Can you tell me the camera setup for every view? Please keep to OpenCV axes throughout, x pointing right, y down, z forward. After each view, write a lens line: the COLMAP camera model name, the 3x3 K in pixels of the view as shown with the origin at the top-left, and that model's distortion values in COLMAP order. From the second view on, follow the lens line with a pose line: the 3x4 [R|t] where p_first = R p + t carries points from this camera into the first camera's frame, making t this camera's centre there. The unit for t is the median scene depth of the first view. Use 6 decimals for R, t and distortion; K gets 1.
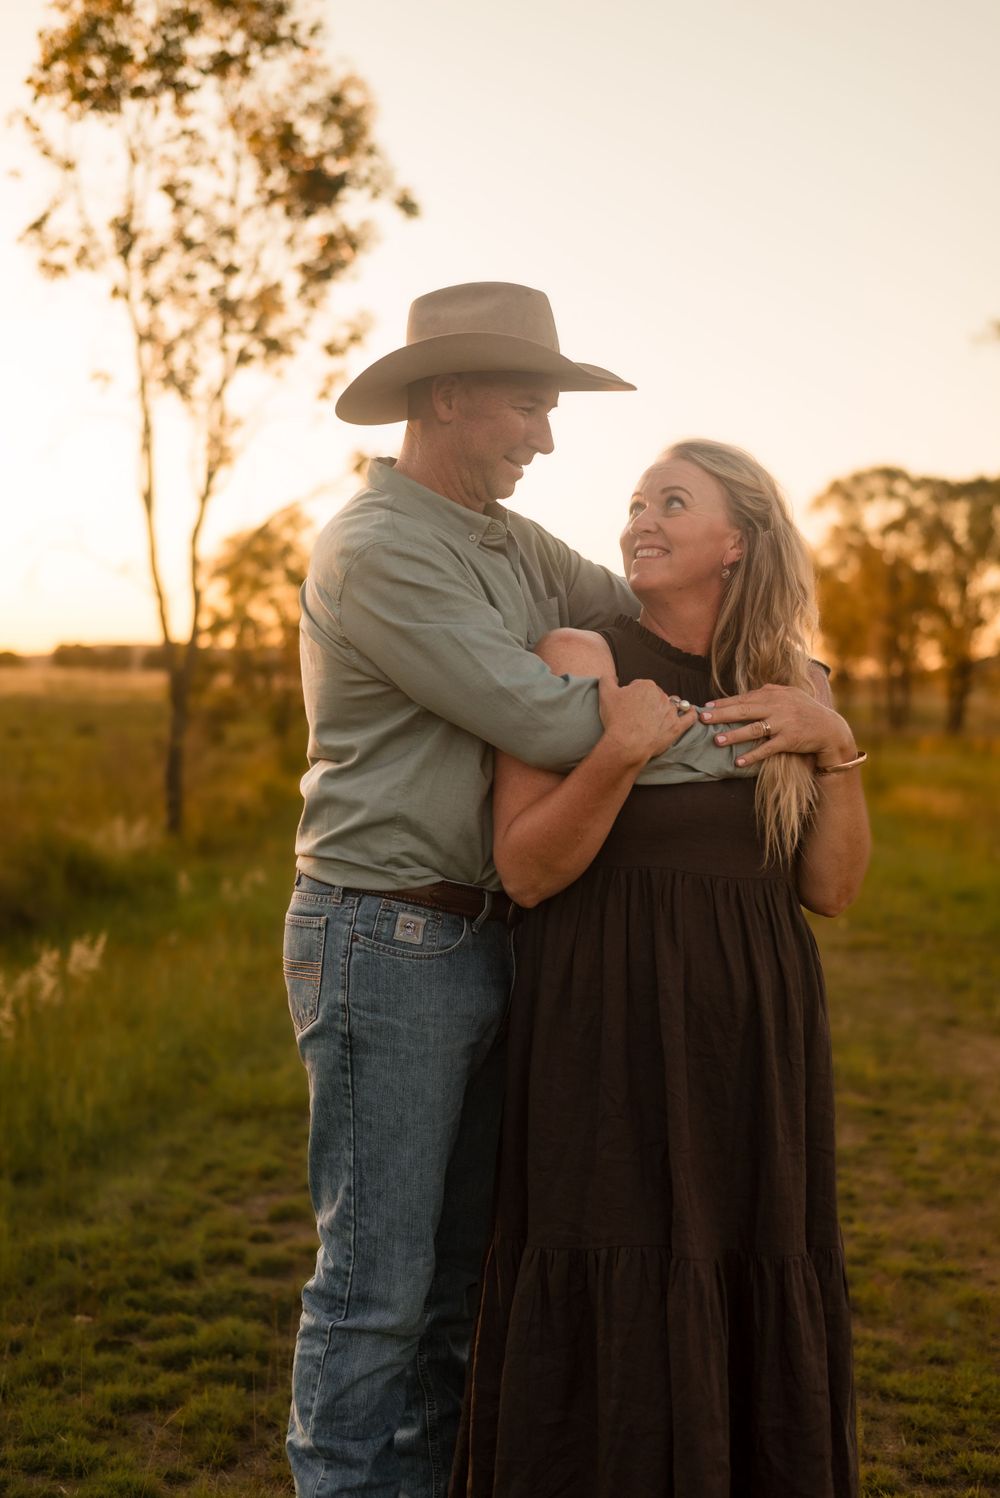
lens RADIAL K [[2157.2, 0, 503.6], [0, 2157.2, 779.2], [0, 0, 1]] dist [0.002149, -0.061587]
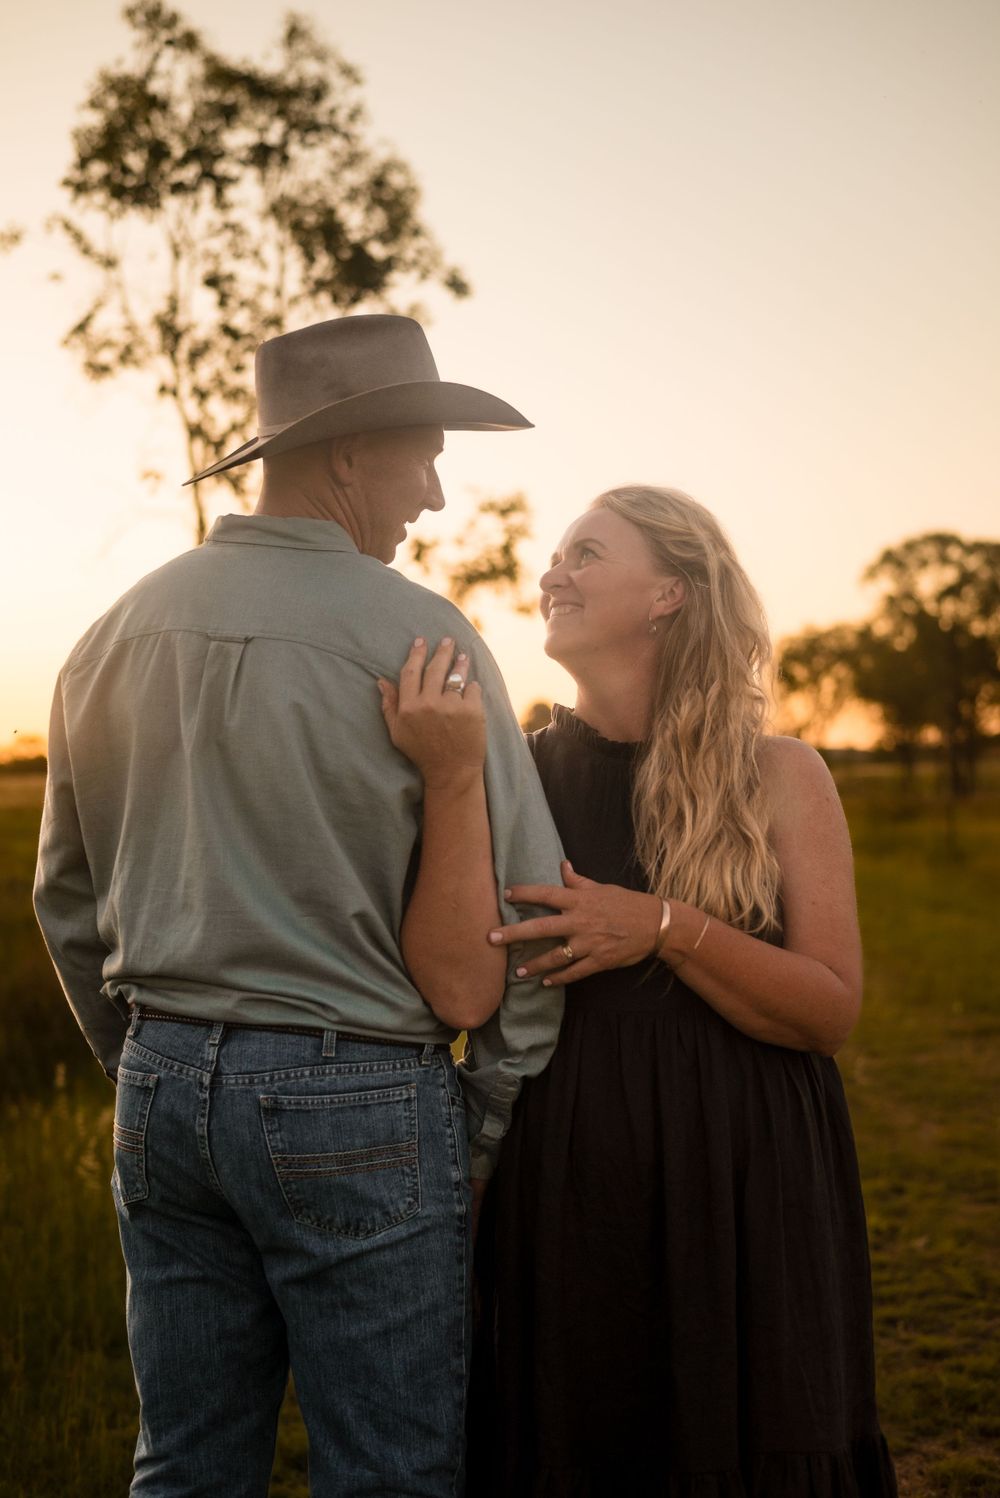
lens RADIAL K [[2170.4, 0, 500.0], [0, 2170.4, 749.0], [0, 0, 1]] dist [0.000855, -0.023202]
pose [[0.998341, -0.049677, -0.029127, -0.006760], [0.048015, 0.997320, -0.055210, -0.001570], [0.031791, 0.053720, 0.998050, 0.030896]]
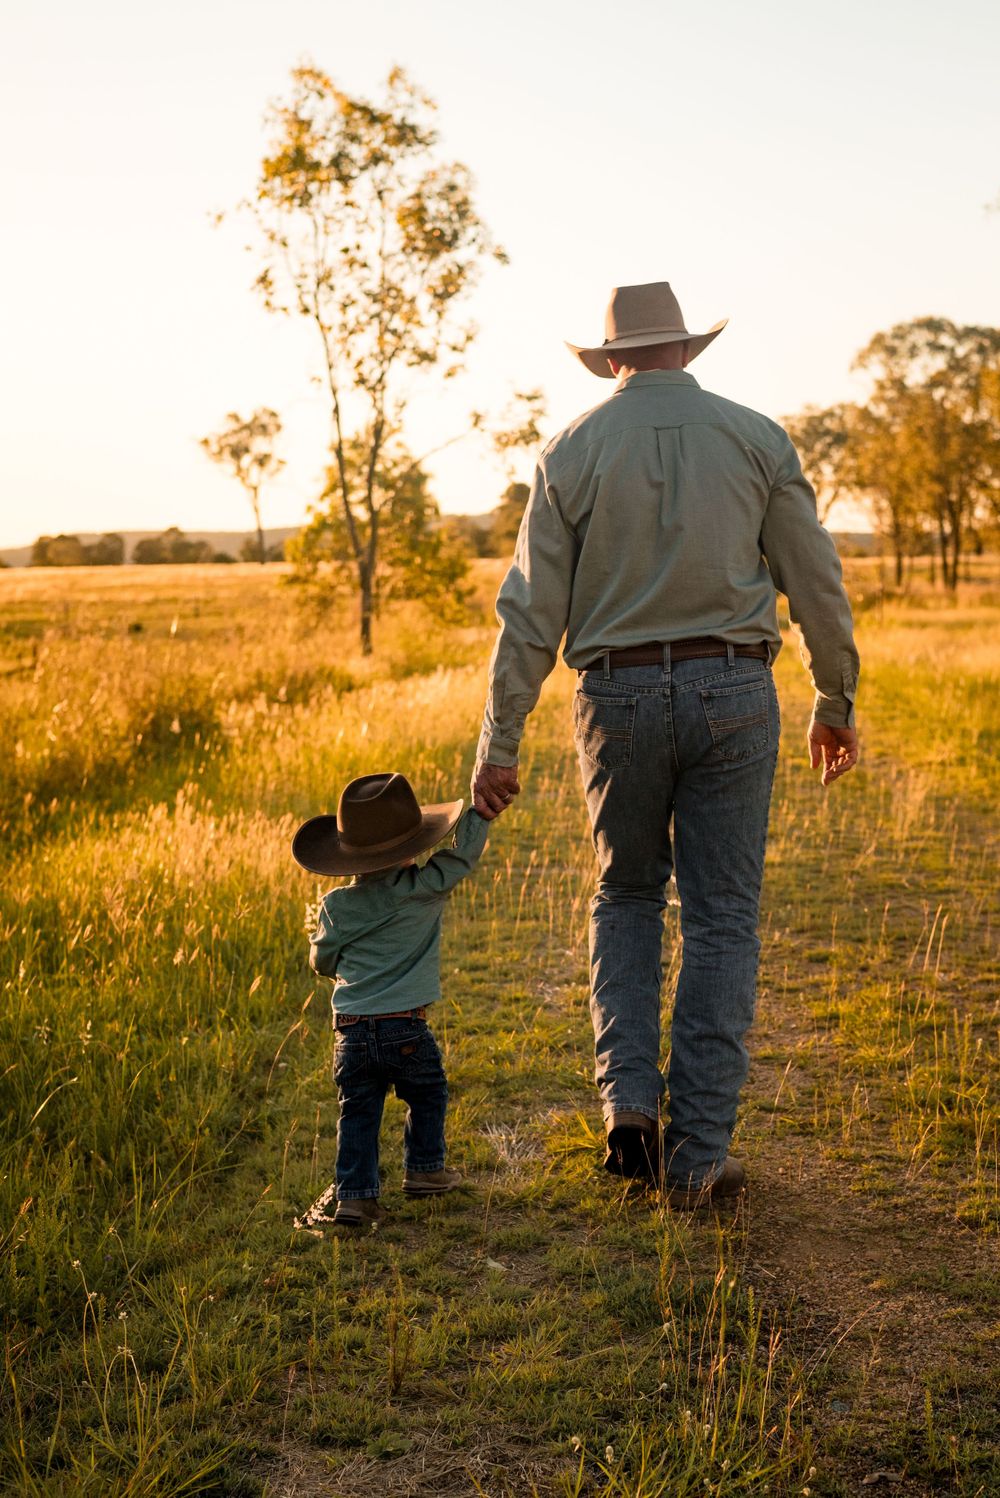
lens RADIAL K [[2170.4, 0, 500.0], [0, 2170.4, 749.0], [0, 0, 1]] dist [0.000855, -0.023202]
pose [[0.998706, -0.043293, -0.026697, -0.018636], [0.044402, 0.998111, 0.042450, 0.021571], [0.024809, -0.043580, 0.998742, -0.560208]]
